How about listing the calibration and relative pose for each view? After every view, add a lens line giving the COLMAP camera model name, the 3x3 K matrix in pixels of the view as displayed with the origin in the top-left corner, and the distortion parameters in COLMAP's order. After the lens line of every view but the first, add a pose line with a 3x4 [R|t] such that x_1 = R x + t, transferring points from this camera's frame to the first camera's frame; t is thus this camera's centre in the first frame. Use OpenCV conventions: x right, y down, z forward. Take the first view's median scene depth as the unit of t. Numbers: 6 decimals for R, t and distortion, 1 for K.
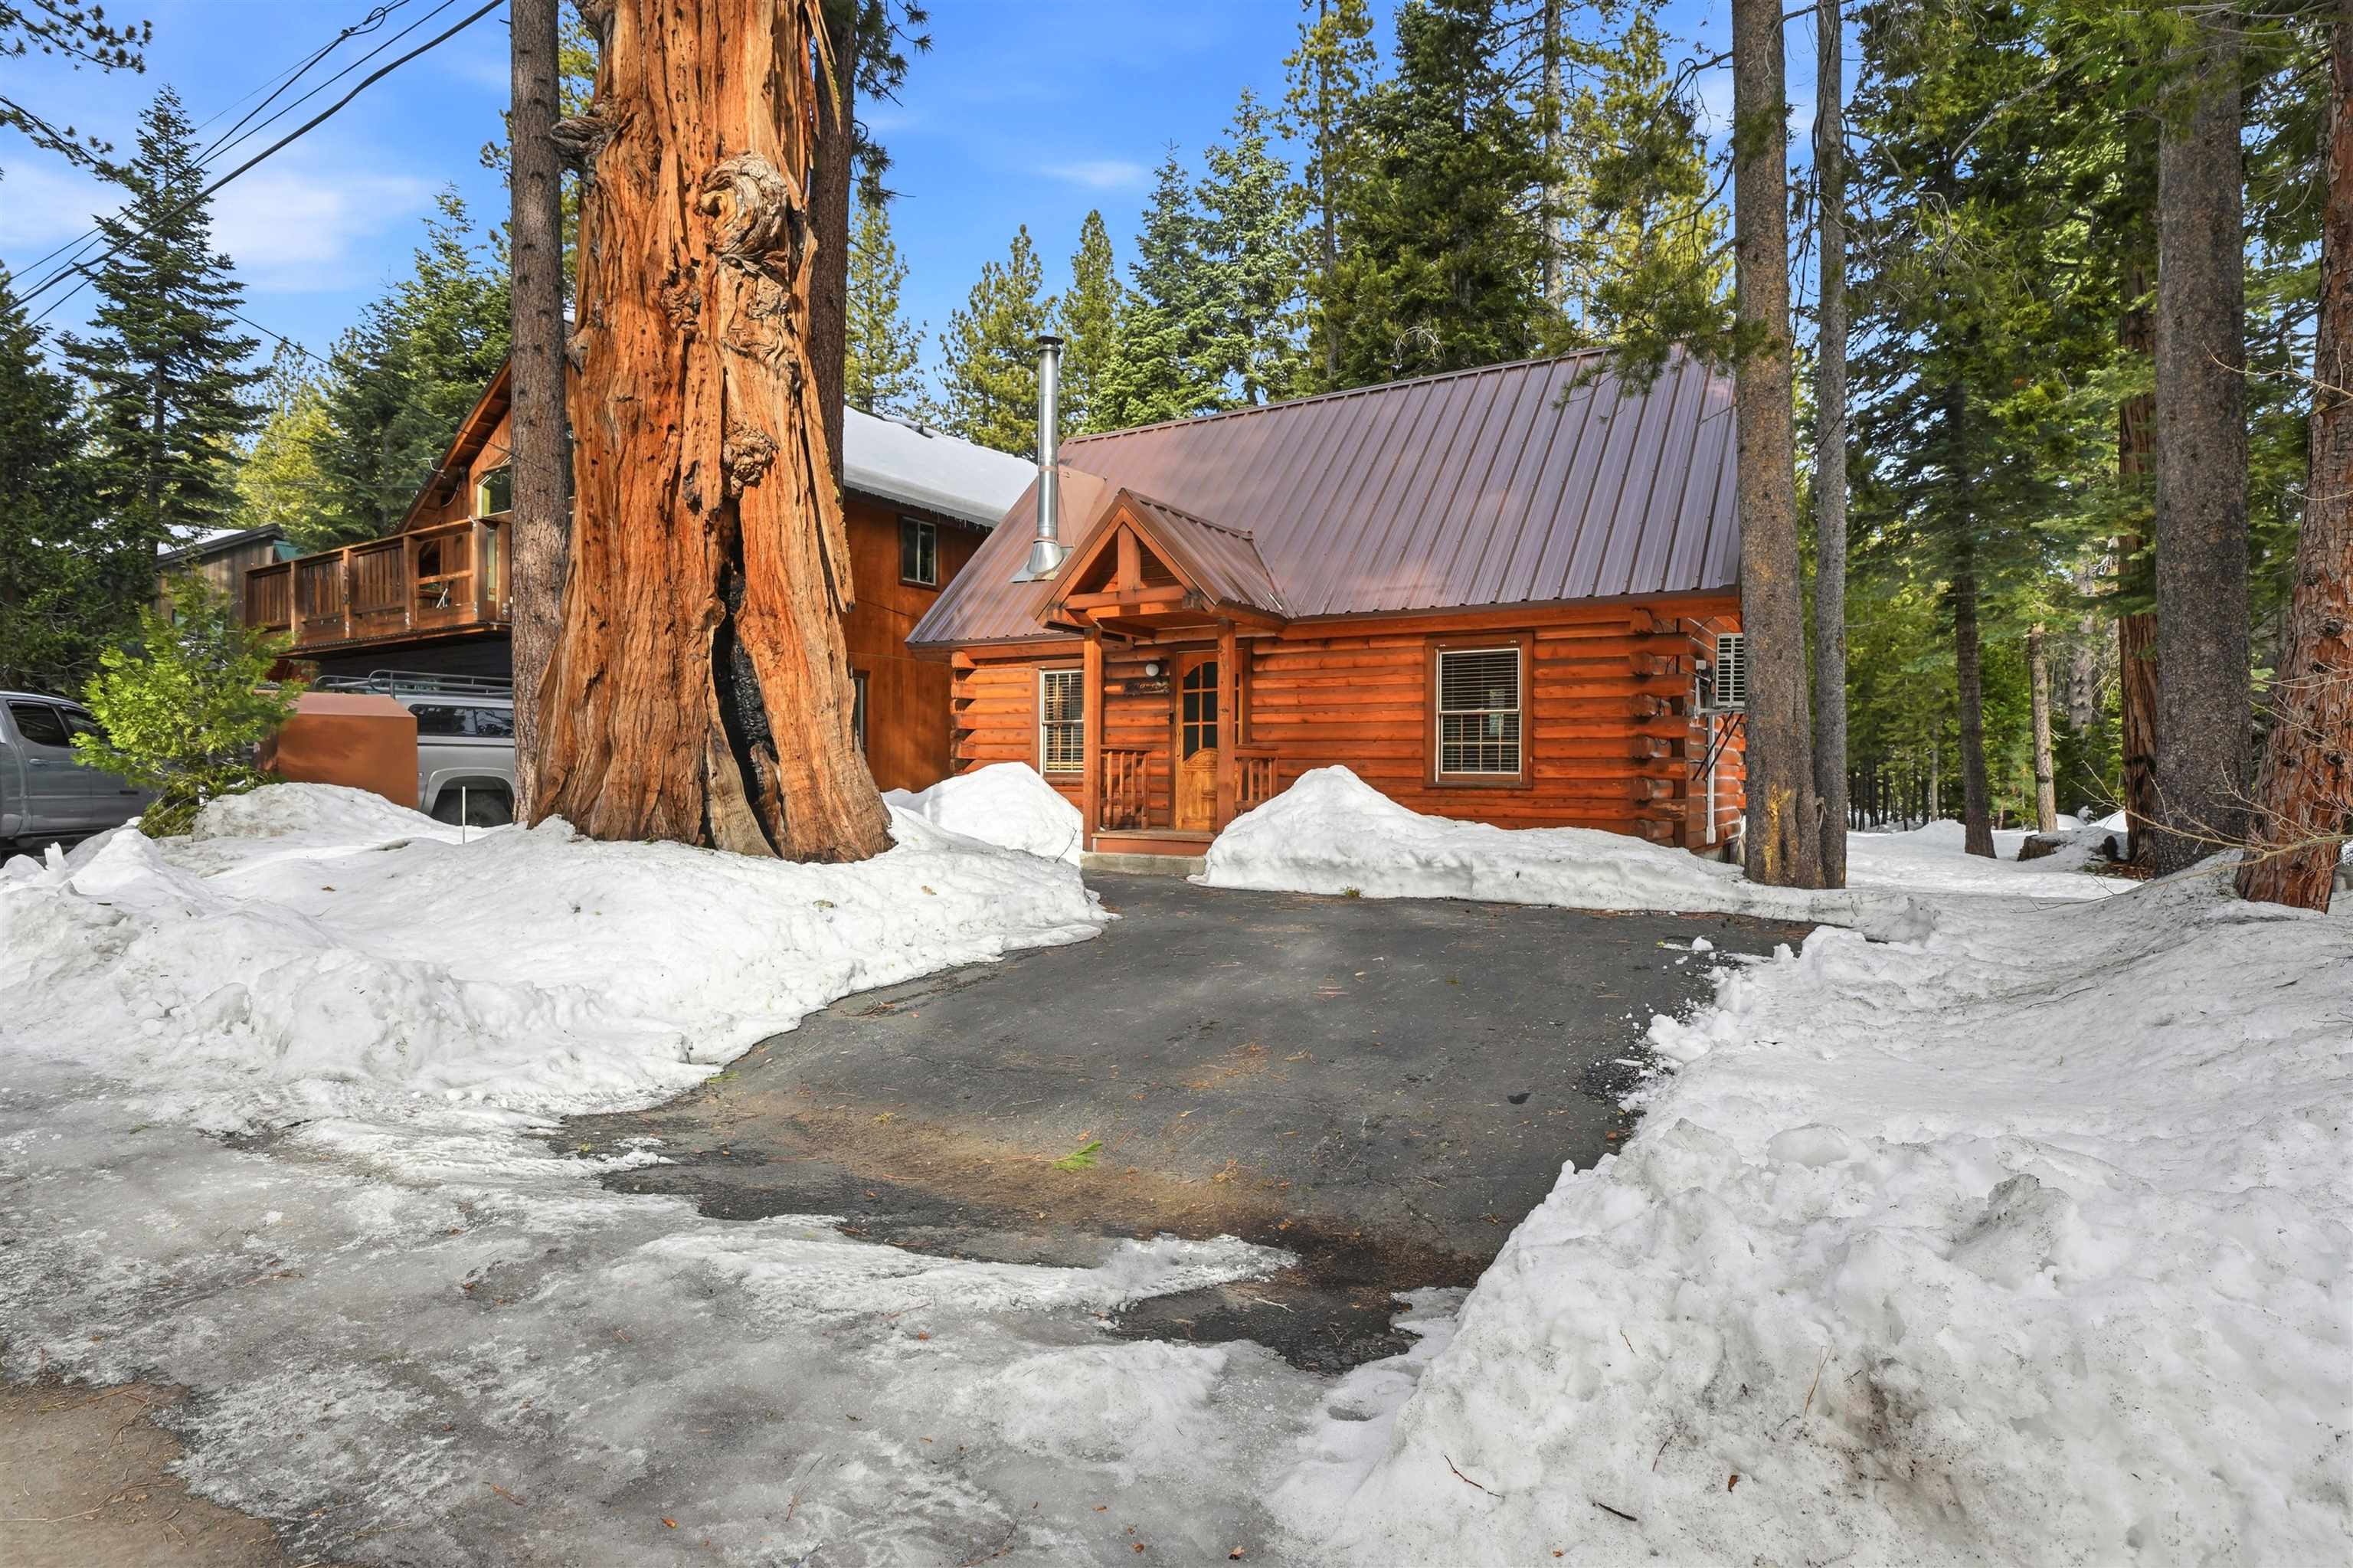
lens RADIAL K [[1211.9, 0, 1176.5], [0, 1211.9, 784.0], [0, 0, 1]] dist [-0.026176, -0.000570]
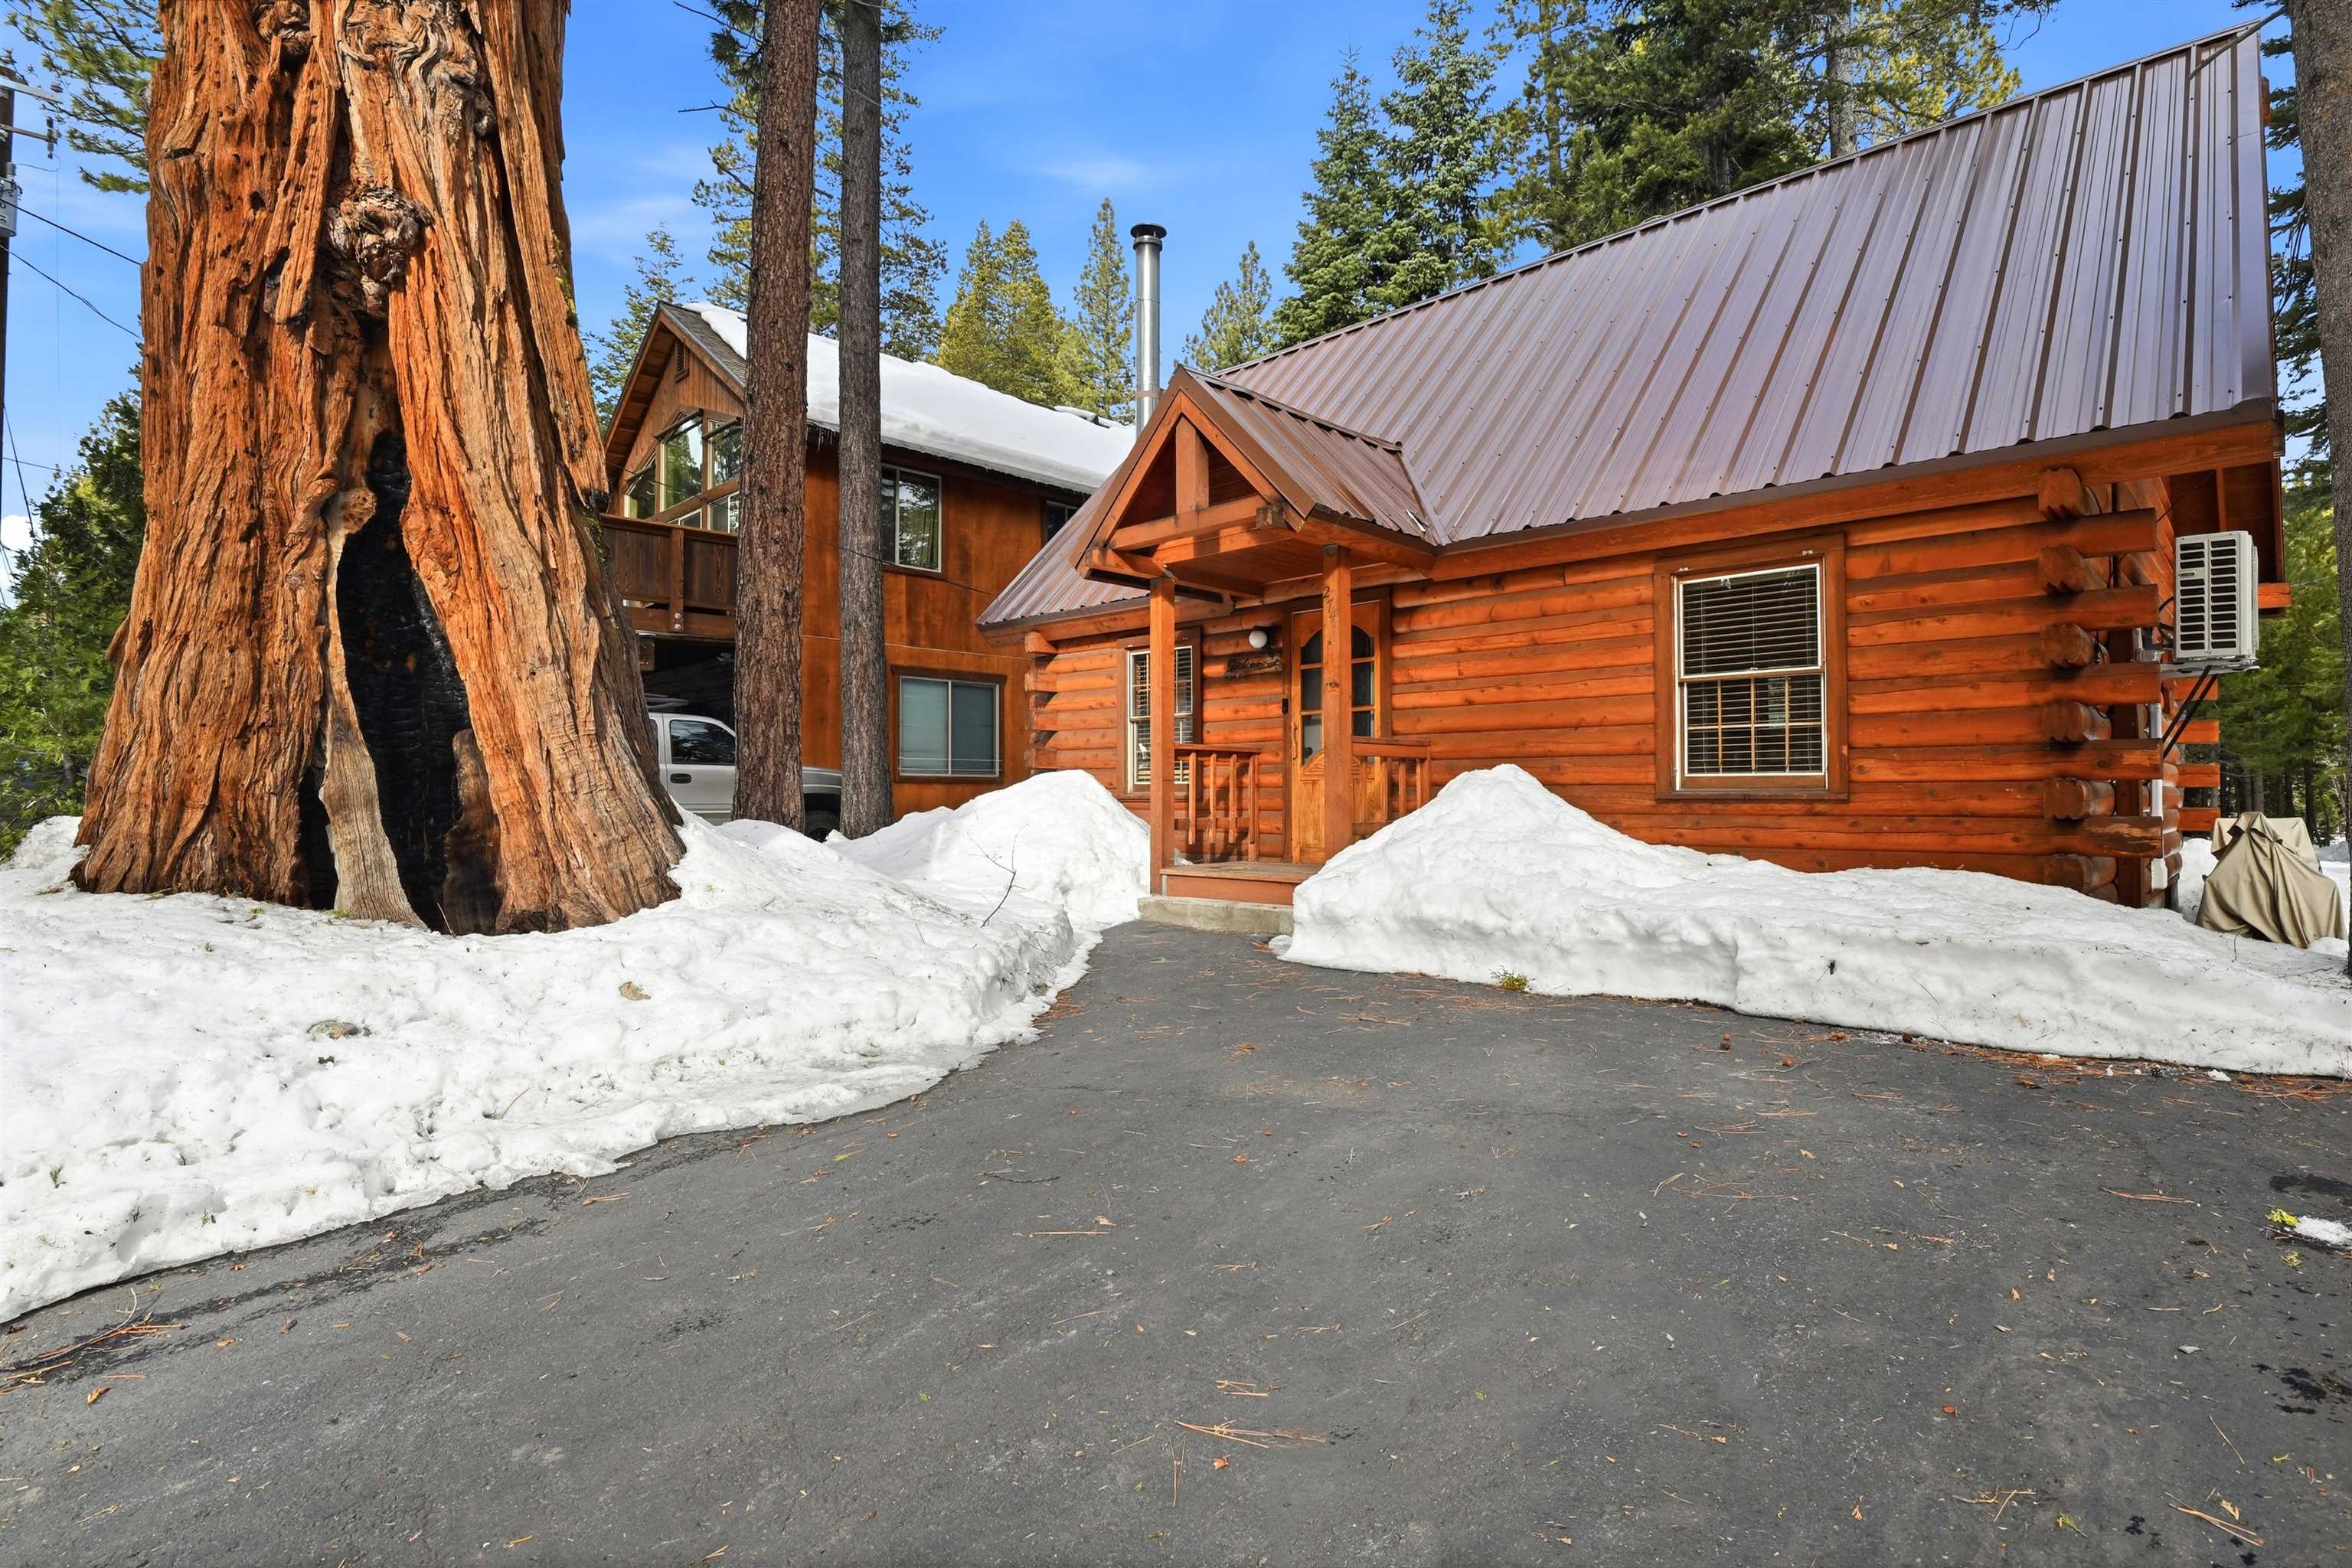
lens RADIAL K [[1153.3, 0, 1184.0], [0, 1153.3, 774.3], [0, 0, 1]] dist [-0.025540, -0.001562]
pose [[0.975730, -0.011179, -0.218691, 0.099855], [0.005174, 0.999594, -0.028013, 0.005331], [0.218915, 0.026201, 0.975392, 0.382942]]
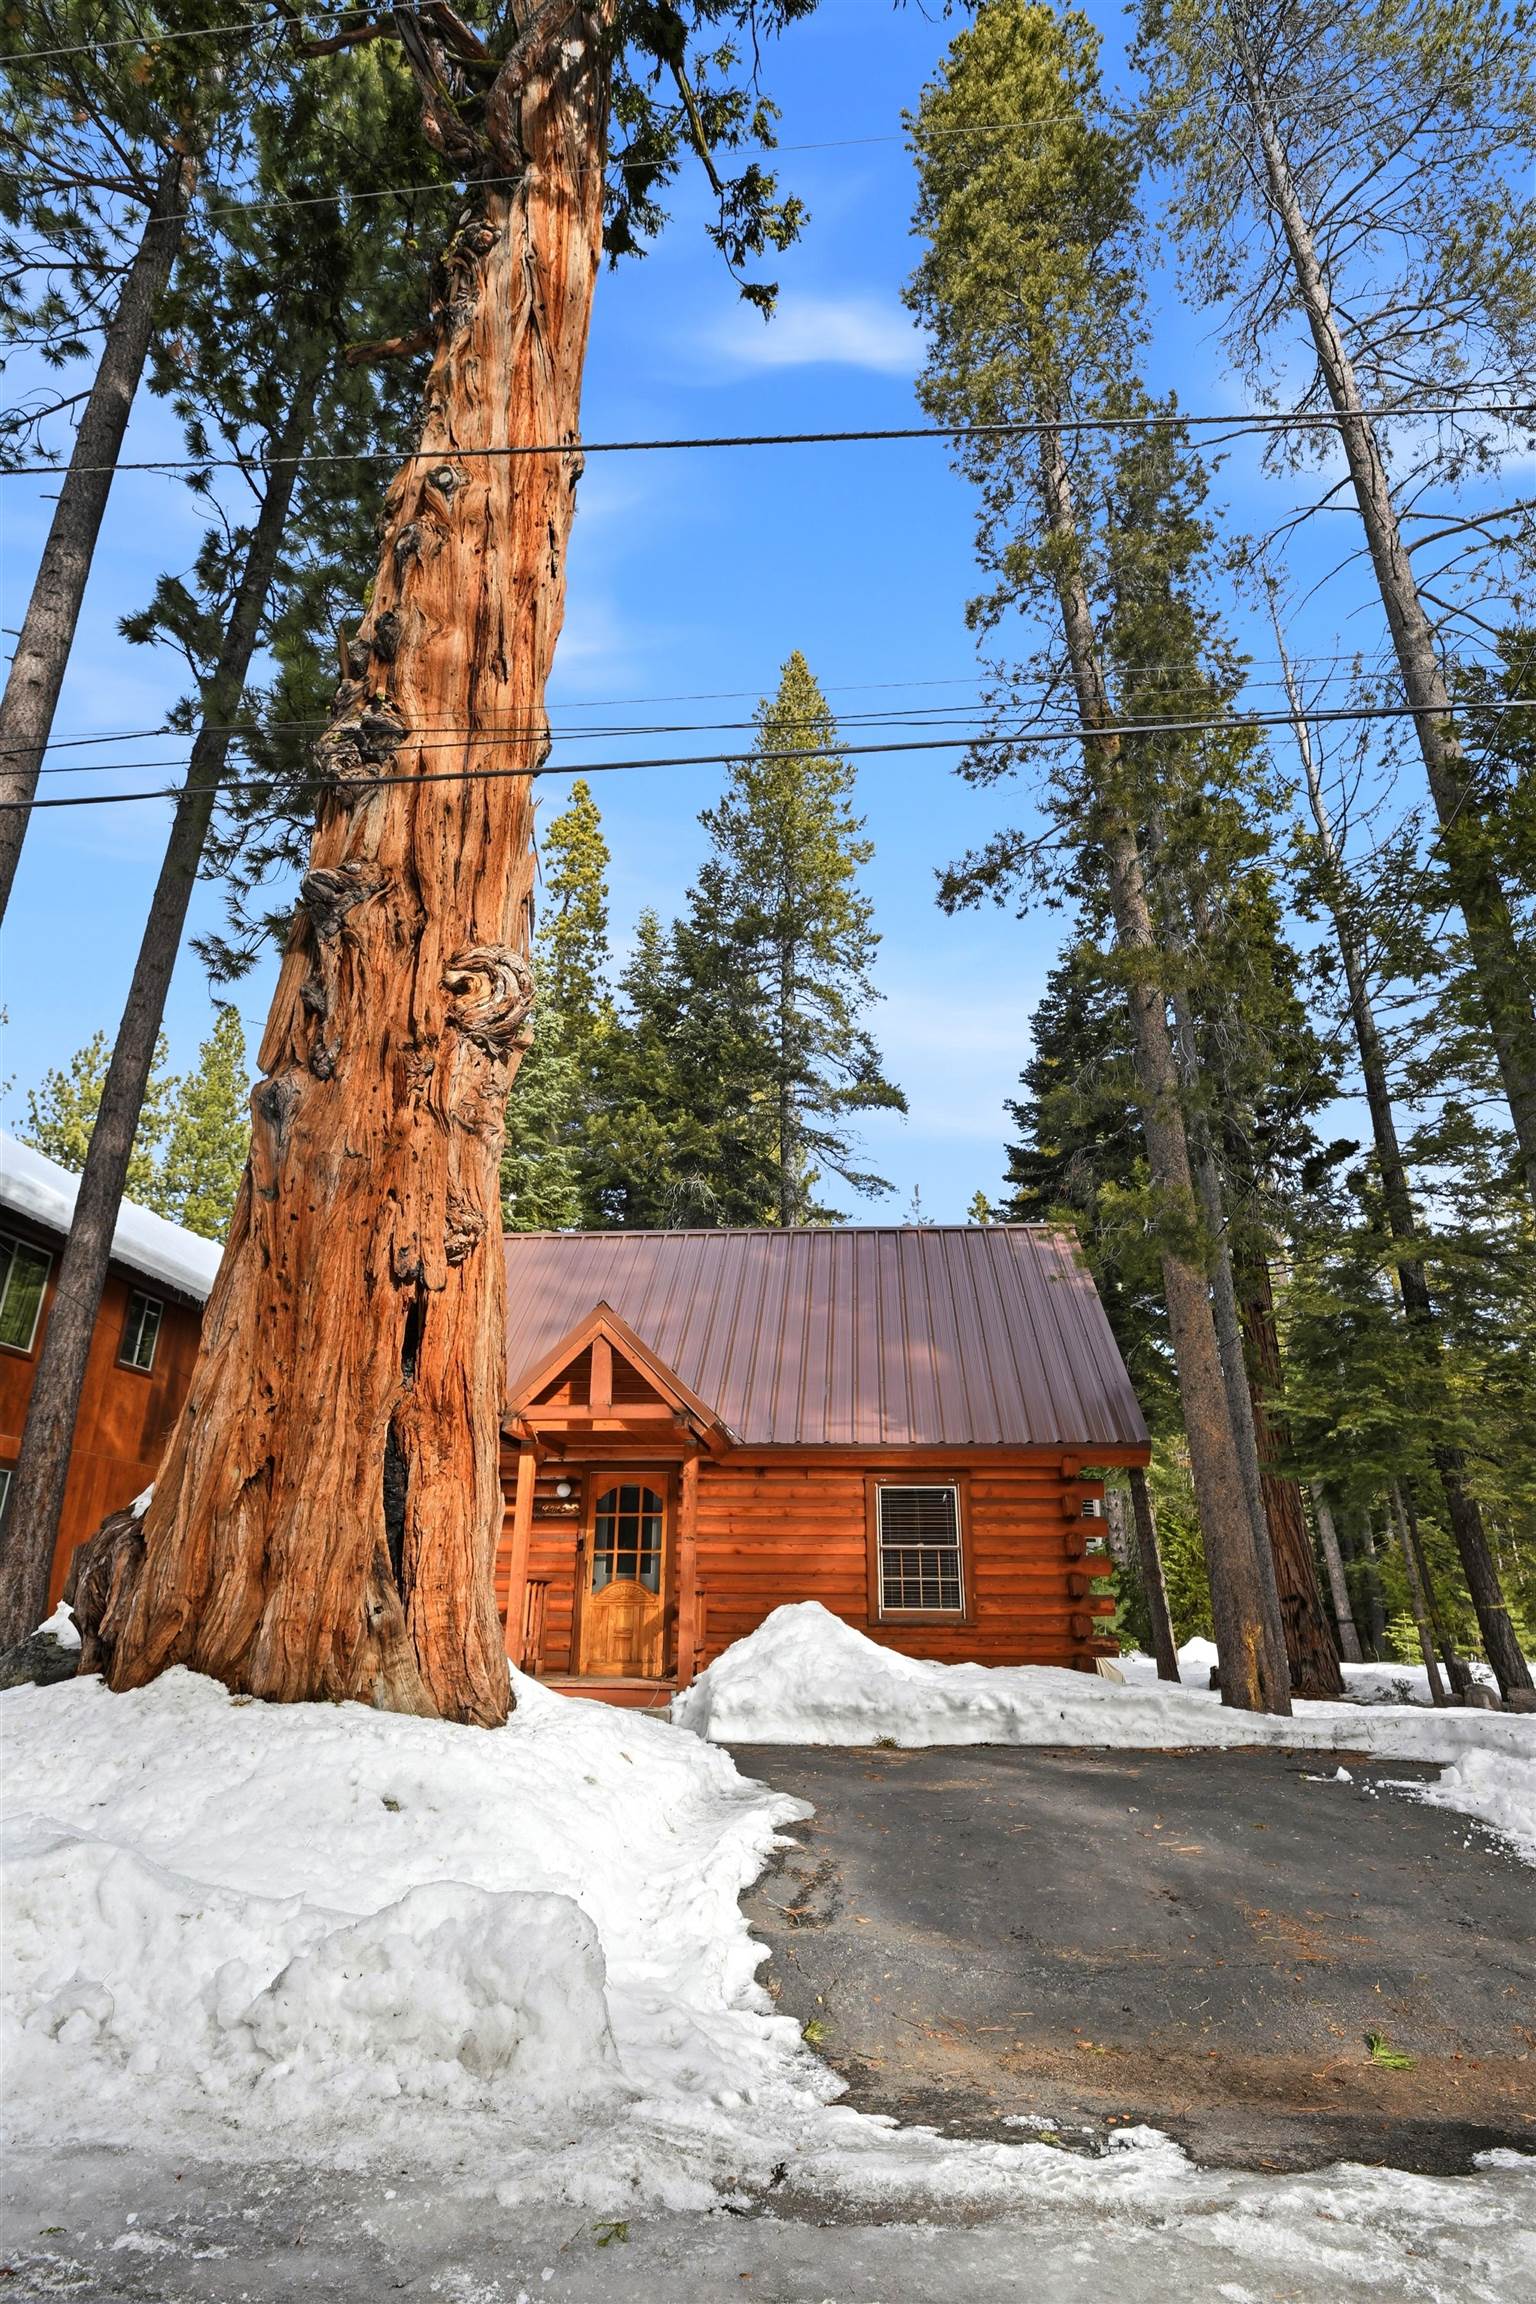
lens RADIAL K [[1186.6, 0, 743.2], [0, 1186.6, 1122.5], [0, 0, 1]] dist [-0.026176, -0.000570]
pose [[0.895738, 0.173221, 0.409448, -0.375402], [-0.001410, 0.922075, -0.387009, -0.002330], [-0.444580, 0.346081, 0.826182, 0.092691]]
